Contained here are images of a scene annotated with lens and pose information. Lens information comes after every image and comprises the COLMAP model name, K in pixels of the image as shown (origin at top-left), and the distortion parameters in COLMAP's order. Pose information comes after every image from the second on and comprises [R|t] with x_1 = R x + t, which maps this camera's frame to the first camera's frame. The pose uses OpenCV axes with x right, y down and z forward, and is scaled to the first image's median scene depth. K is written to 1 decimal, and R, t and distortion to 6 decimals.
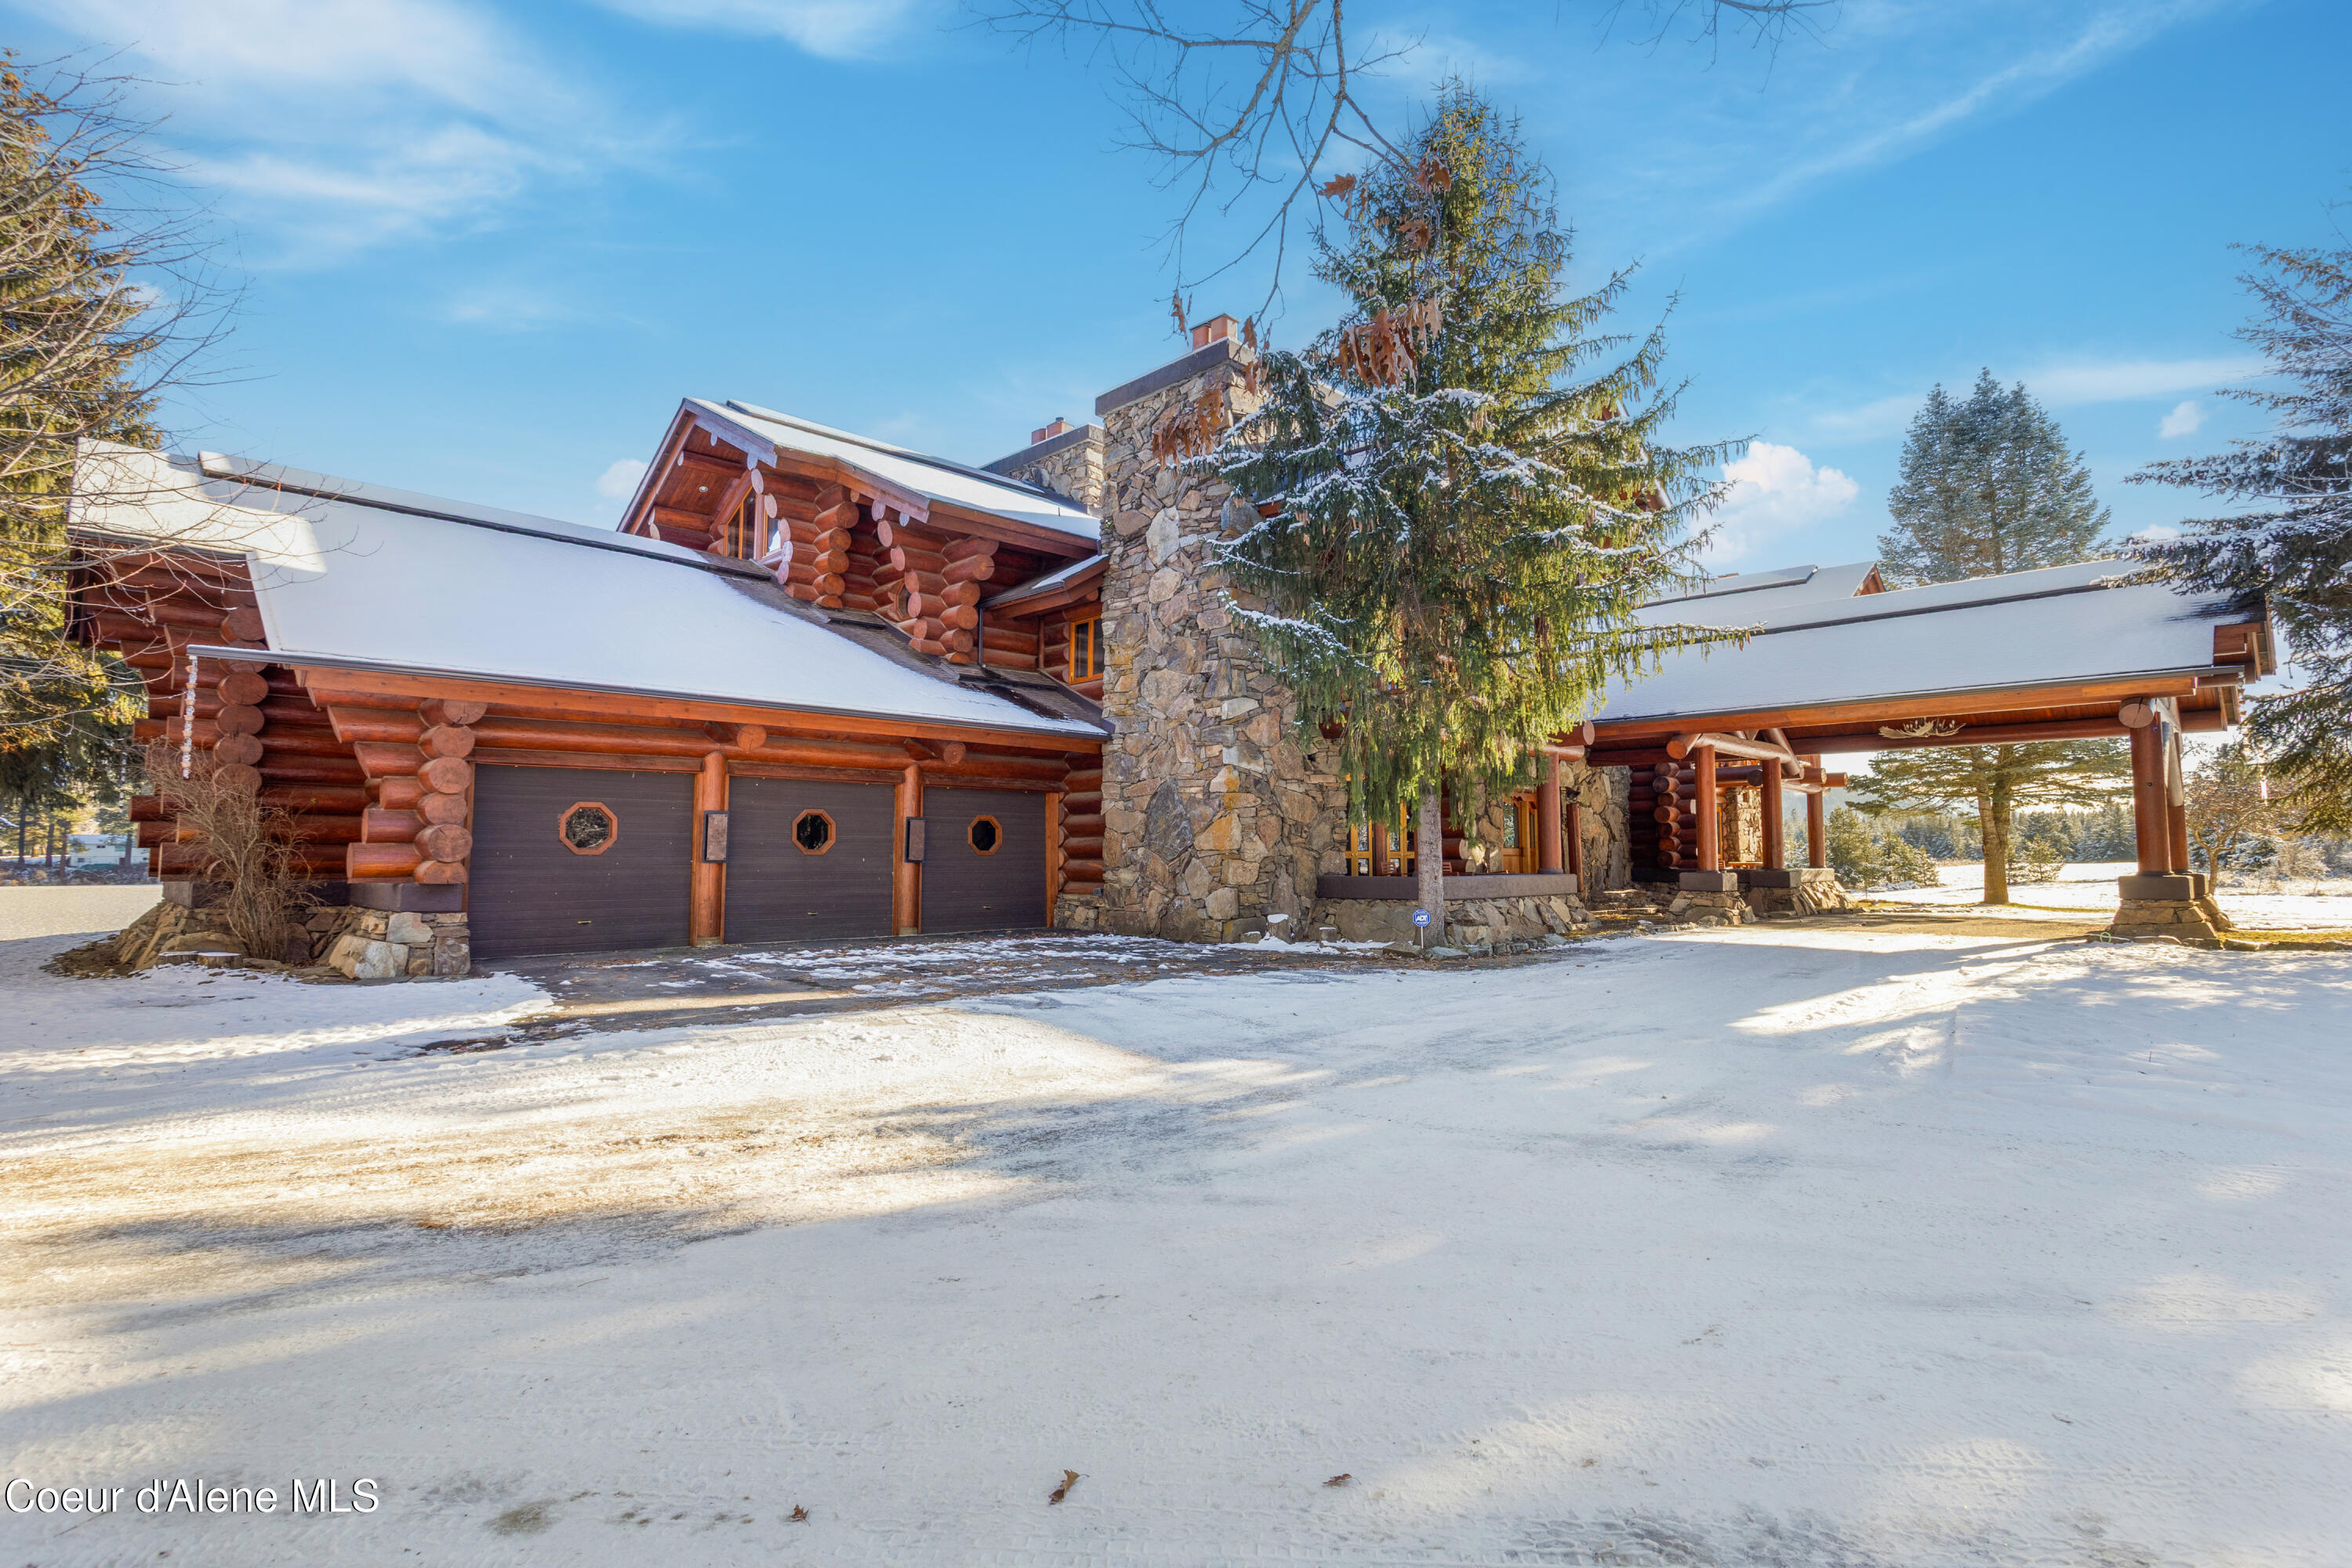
lens RADIAL K [[1112.1, 0, 1176.8], [0, 1112.1, 758.9], [0, 0, 1]] dist [-0.000796, 0.000158]
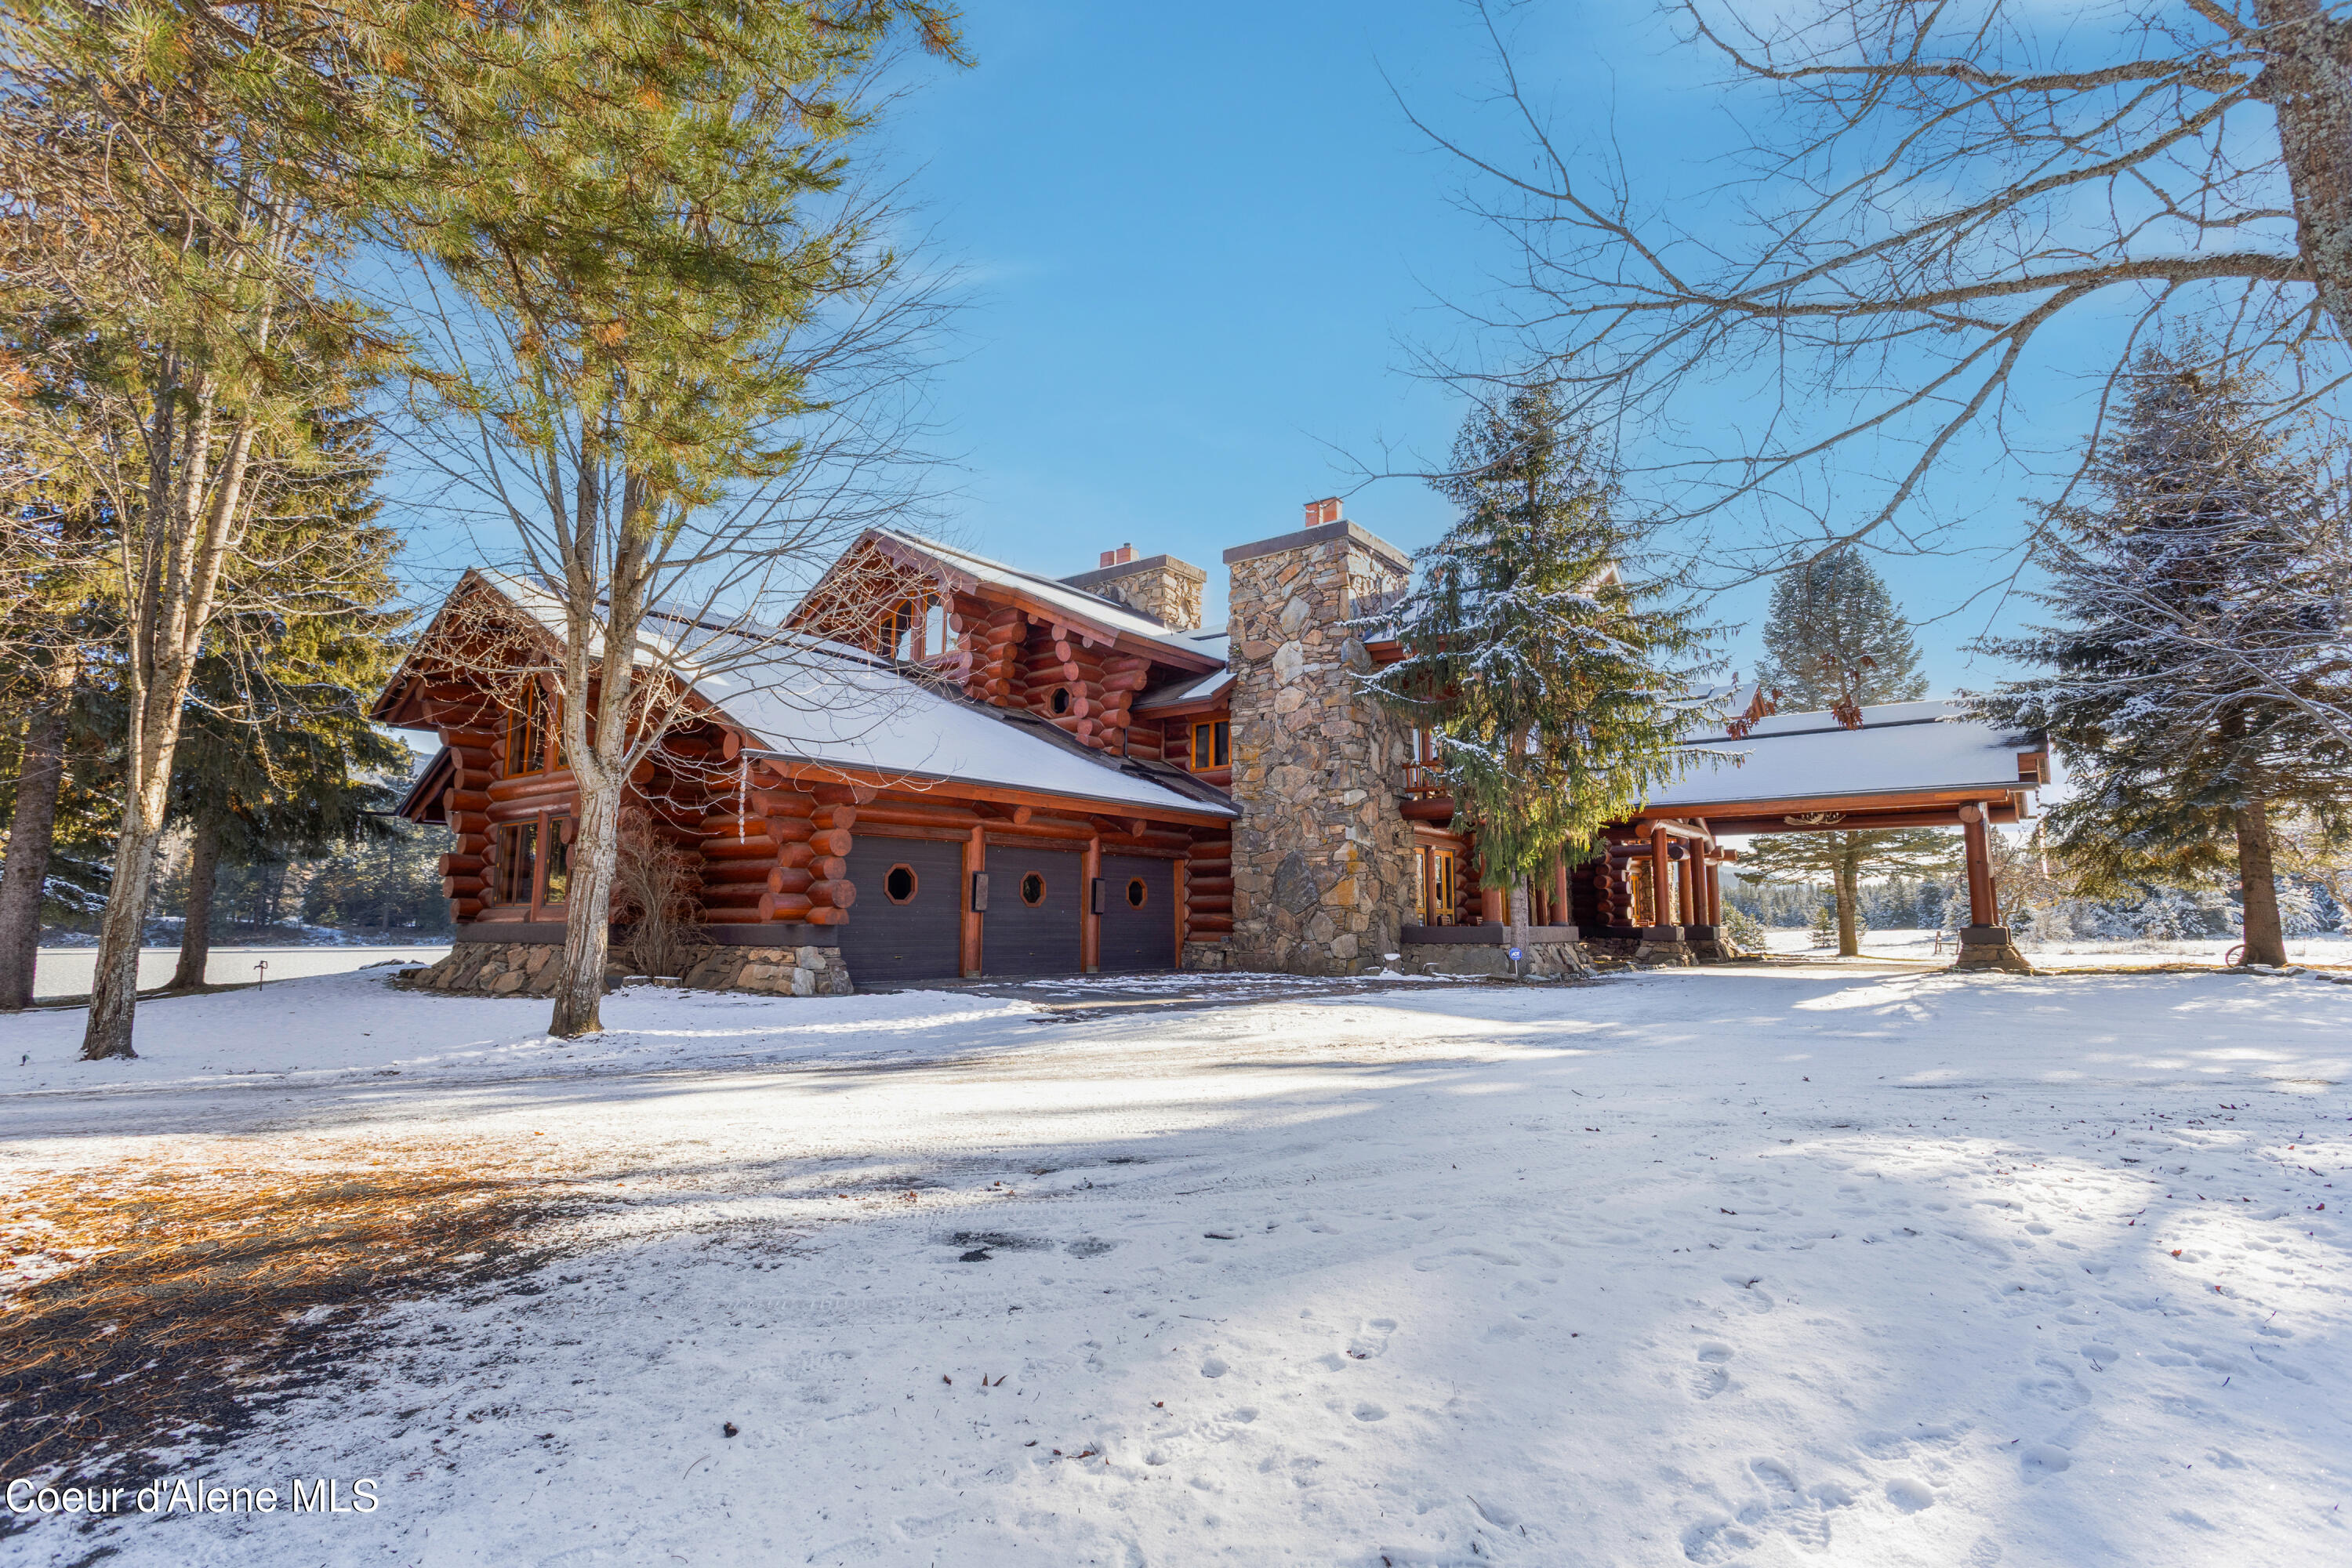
lens RADIAL K [[1112.1, 0, 1176.8], [0, 1112.1, 758.9], [0, 0, 1]] dist [-0.000796, 0.000158]
pose [[0.991296, 0.022703, 0.129677, -0.296895], [-0.014975, 0.998070, -0.060259, -0.007420], [-0.130795, 0.057792, 0.989724, -0.254338]]
